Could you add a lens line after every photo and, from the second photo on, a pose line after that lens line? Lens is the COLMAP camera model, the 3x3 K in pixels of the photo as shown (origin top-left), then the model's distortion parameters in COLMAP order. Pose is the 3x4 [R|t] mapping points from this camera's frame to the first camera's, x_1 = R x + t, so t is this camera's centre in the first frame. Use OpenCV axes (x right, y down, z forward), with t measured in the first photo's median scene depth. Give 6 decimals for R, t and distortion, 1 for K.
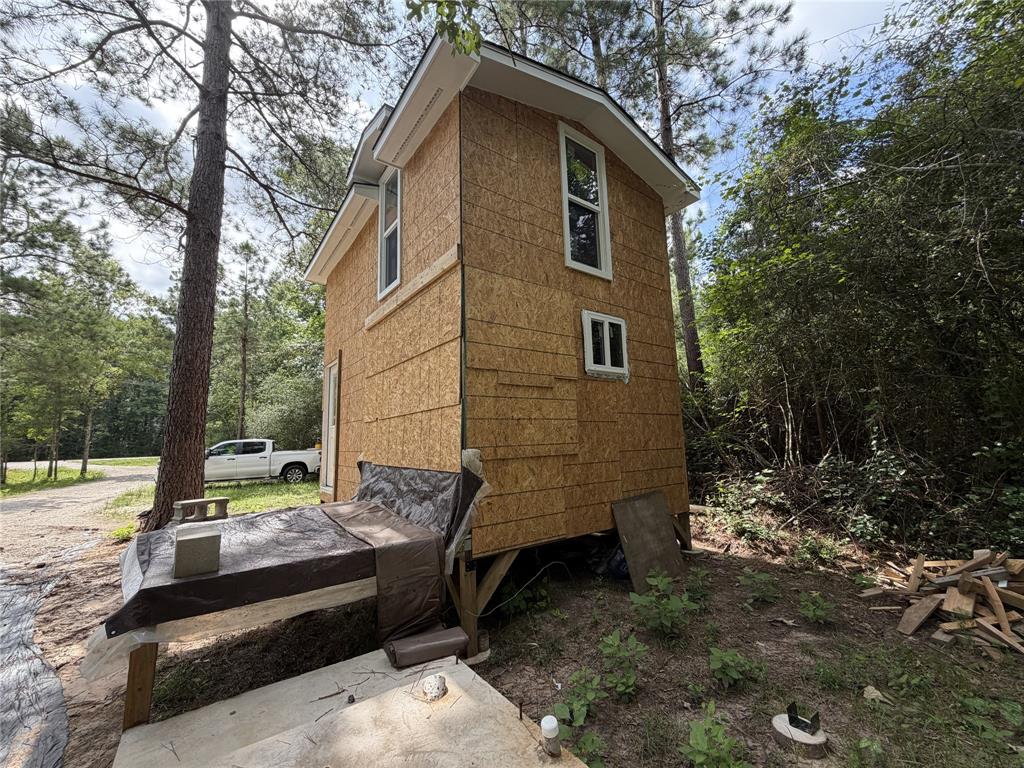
lens RADIAL K [[405.6, 0, 512.0], [0, 405.6, 384.0], [0, 0, 1]] dist [-0.001164, 0.000464]
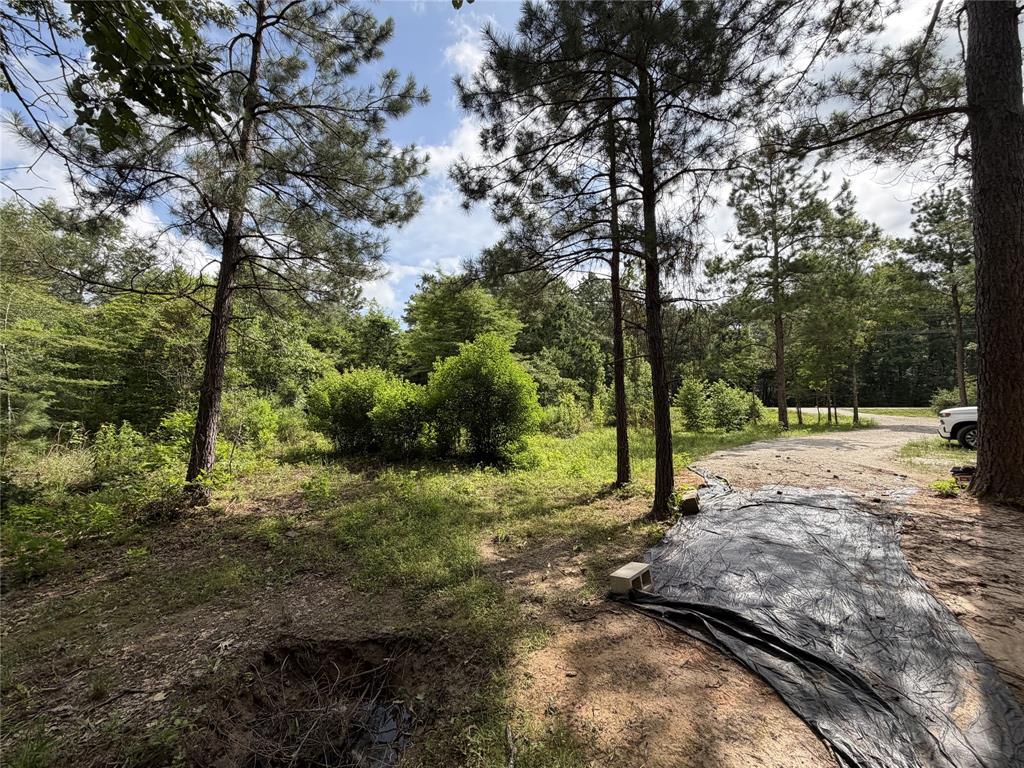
lens RADIAL K [[405.6, 0, 512.0], [0, 405.6, 384.0], [0, 0, 1]] dist [-0.001164, 0.000464]
pose [[0.098055, -0.018724, -0.995005, -0.186482], [0.138730, 0.990318, -0.004965, -0.006645], [0.985464, -0.137550, 0.099703, -0.081362]]
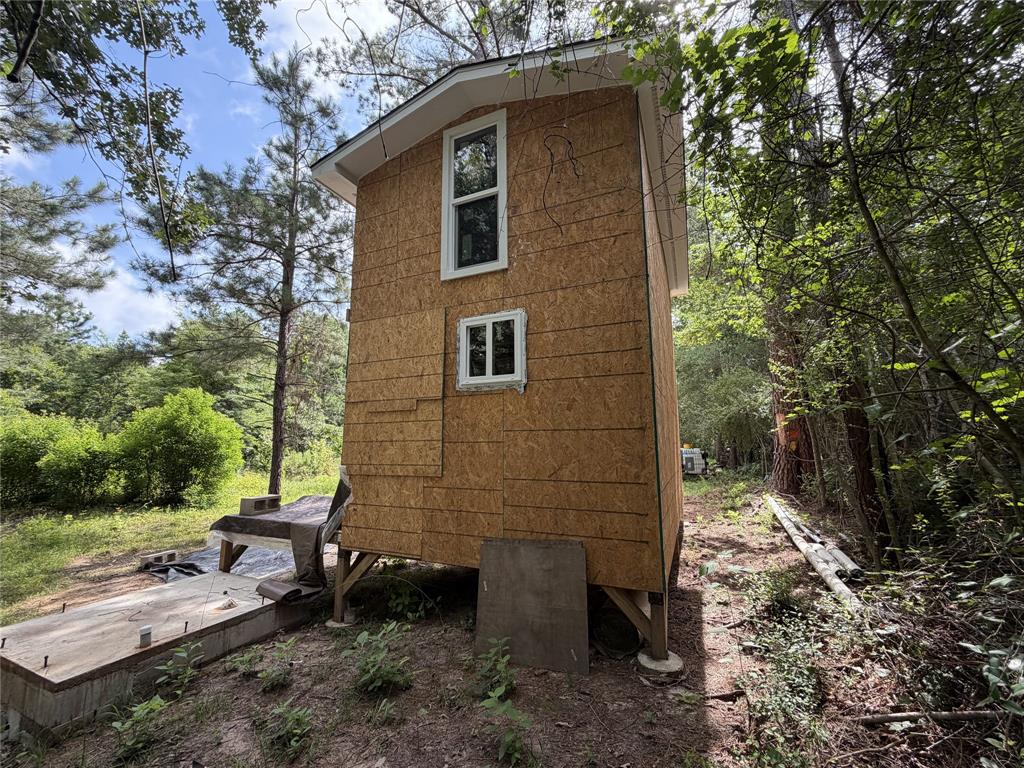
lens RADIAL K [[405.6, 0, 512.0], [0, 405.6, 384.0], [0, 0, 1]] dist [-0.001164, 0.000464]
pose [[0.501908, -0.104802, -0.858548, 0.717398], [0.112634, 0.992099, -0.055258, 0.018220], [0.857556, -0.068967, 0.509746, 0.443702]]
